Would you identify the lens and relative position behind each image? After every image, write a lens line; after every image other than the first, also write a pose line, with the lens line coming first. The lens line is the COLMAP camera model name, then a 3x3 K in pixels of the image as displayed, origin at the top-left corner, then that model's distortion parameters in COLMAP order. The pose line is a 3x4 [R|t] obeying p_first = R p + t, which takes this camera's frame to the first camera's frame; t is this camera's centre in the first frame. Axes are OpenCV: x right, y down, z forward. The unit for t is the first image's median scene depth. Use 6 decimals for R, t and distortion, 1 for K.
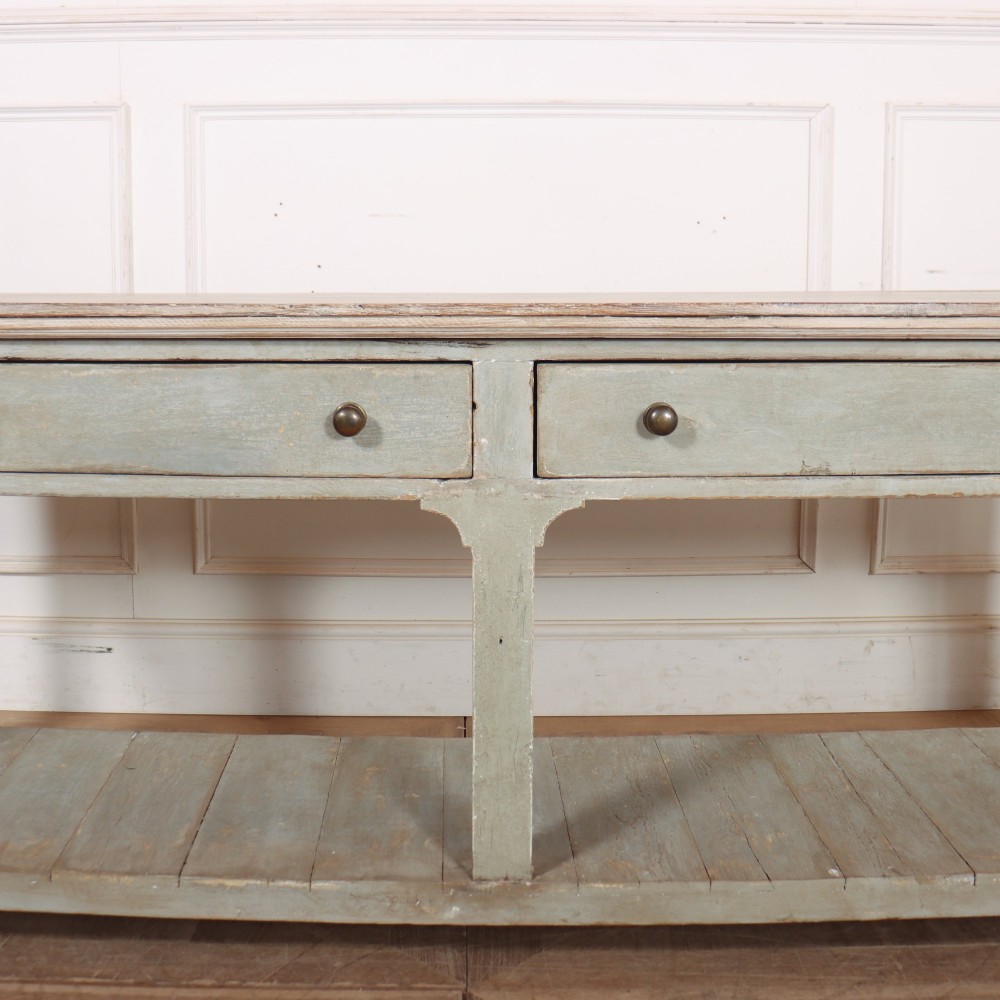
lens RADIAL K [[1377.1, 0, 456.6], [0, 1377.1, 440.8], [0, 0, 1]] dist [-0.182823, 0.172387]
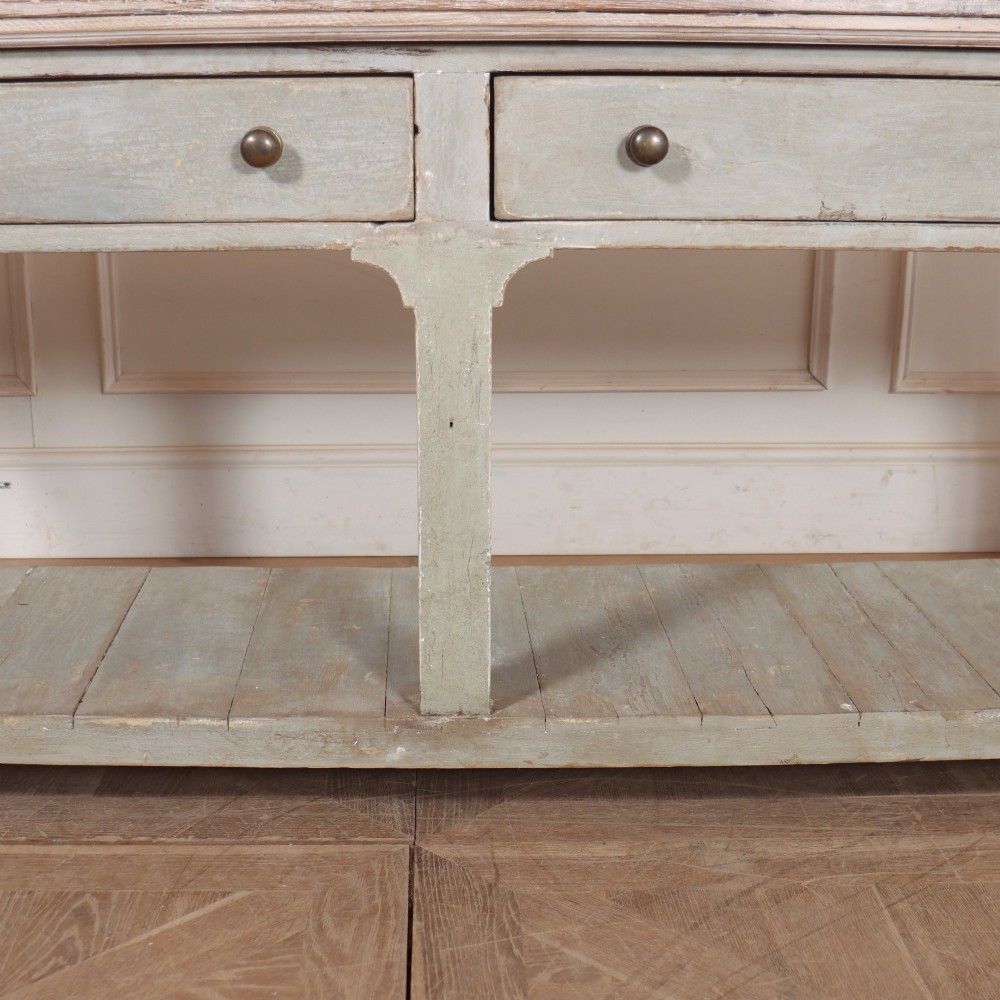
lens RADIAL K [[1502.1, 0, 459.2], [0, 1502.1, 589.9], [0, 0, 1]] dist [-0.183693, 0.176744]
pose [[0.999753, -0.007050, 0.021096, 0.017065], [0.003048, 0.982918, 0.184017, 0.076947], [-0.022033, -0.183907, 0.982697, 0.096455]]
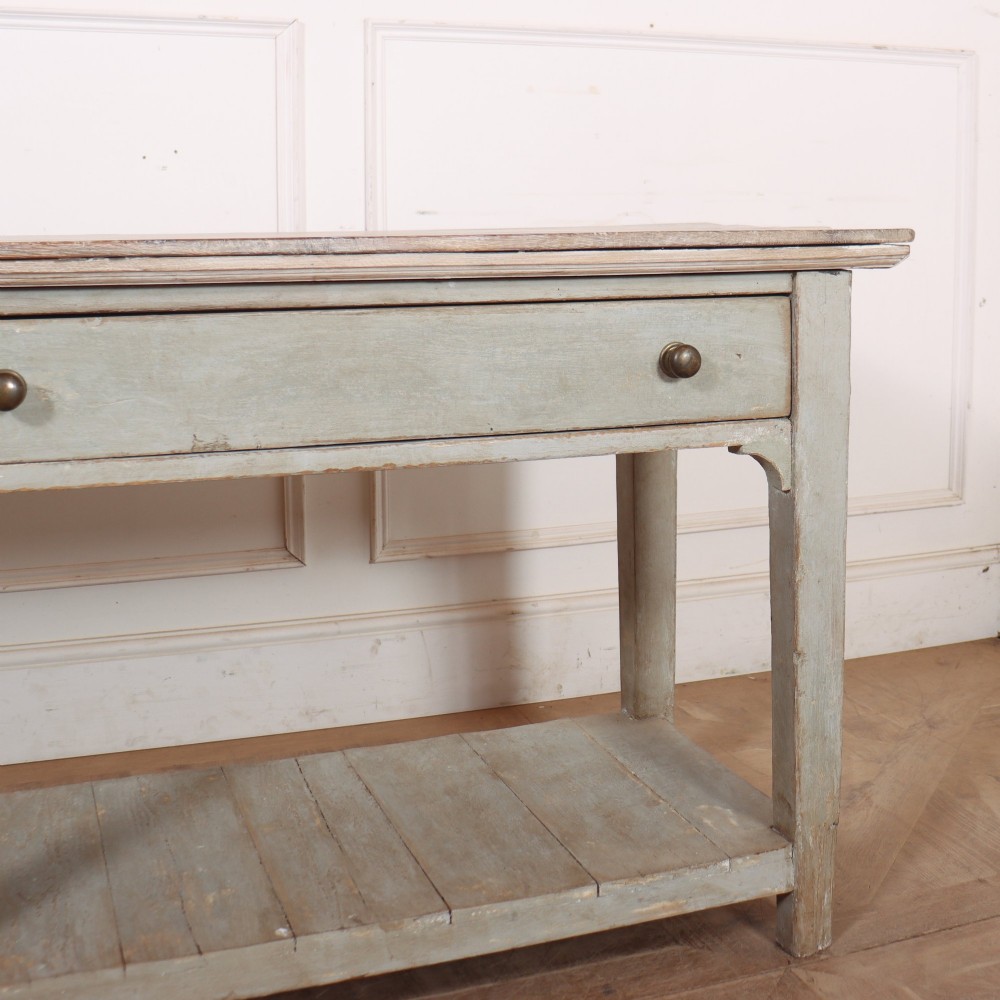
lens RADIAL K [[1513.5, 0, 658.1], [0, 1513.5, 376.8], [0, 0, 1]] dist [-0.183804, 0.176306]
pose [[0.913991, -0.036966, 0.404046, 0.143662], [0.048263, 0.998676, -0.017808, 0.009040], [-0.402853, 0.035777, 0.914565, 0.071685]]
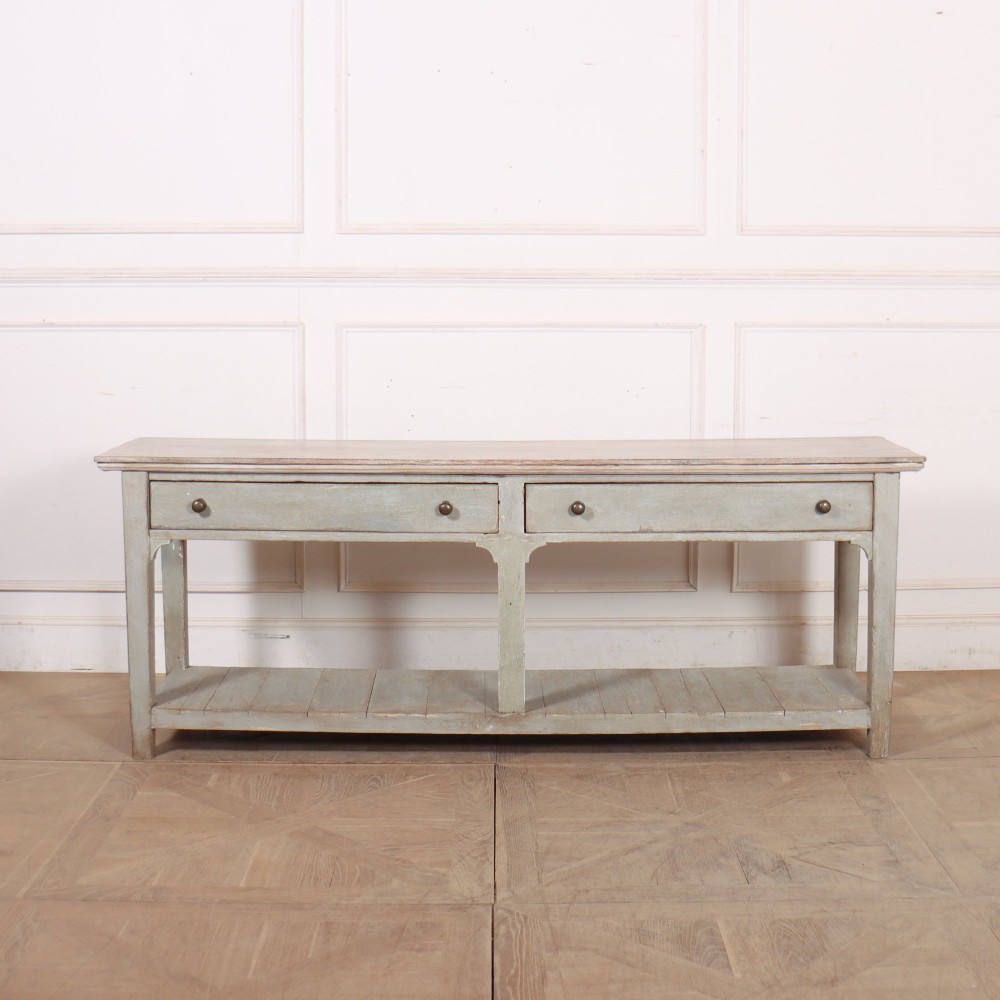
lens RADIAL K [[1676.0, 0, 531.5], [0, 1676.0, 524.3], [0, 0, 1]] dist [-0.207213, 0.121112]
pose [[0.999651, 0.000168, 0.026427, -0.006858], [-0.000483, 0.999929, 0.011883, -0.020738], [-0.026423, -0.011891, 0.999580, -1.781102]]
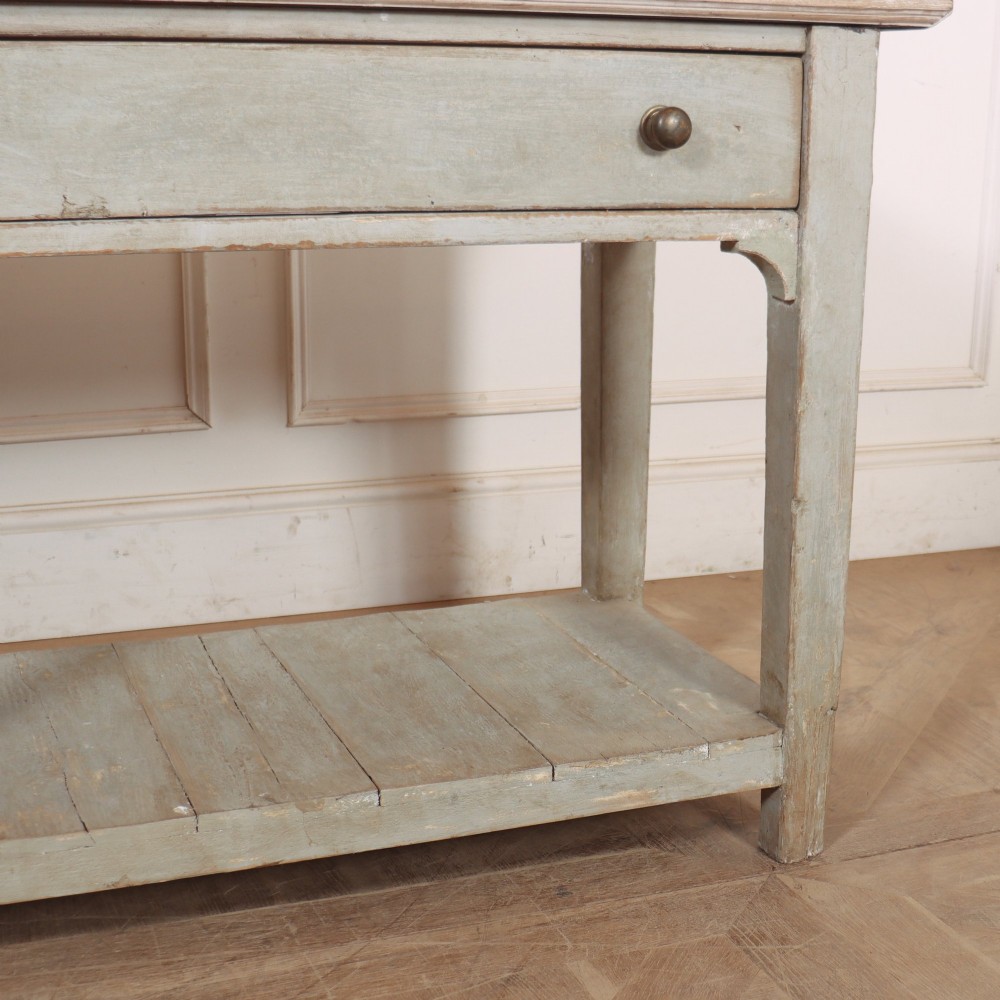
lens RADIAL K [[1707.7, 0, 607.6], [0, 1707.7, 664.1], [0, 0, 1]] dist [-0.181403, 0.173000]
pose [[0.917703, -0.101650, 0.384042, 0.157846], [0.028739, 0.981164, 0.191026, 0.087187], [-0.396226, -0.164268, 0.903339, 0.130602]]
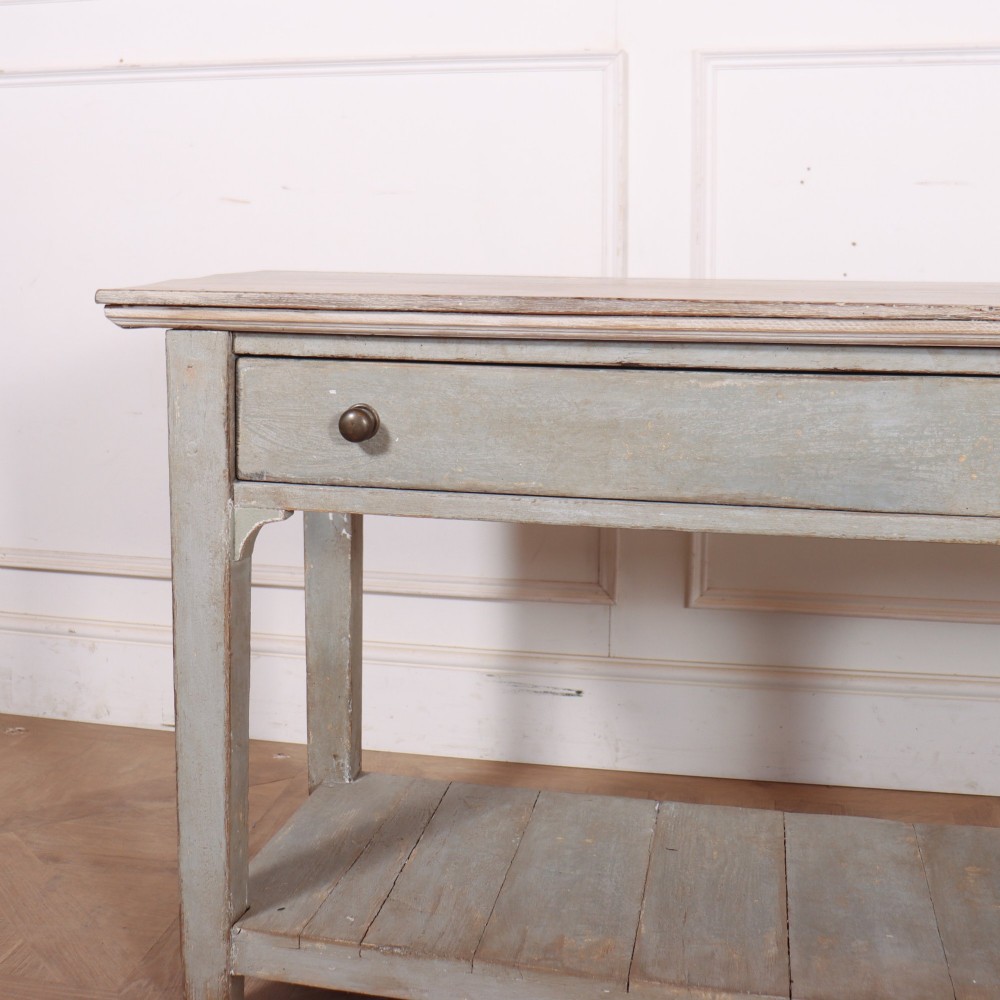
lens RADIAL K [[1587.5, 0, 346.1], [0, 1587.5, 345.3], [0, 0, 1]] dist [-0.187082, 0.201460]
pose [[0.965864, 0.015108, -0.258610, -0.235587], [-0.027681, 0.998601, -0.045043, -0.022653], [0.257568, 0.050664, 0.964931, 0.015396]]
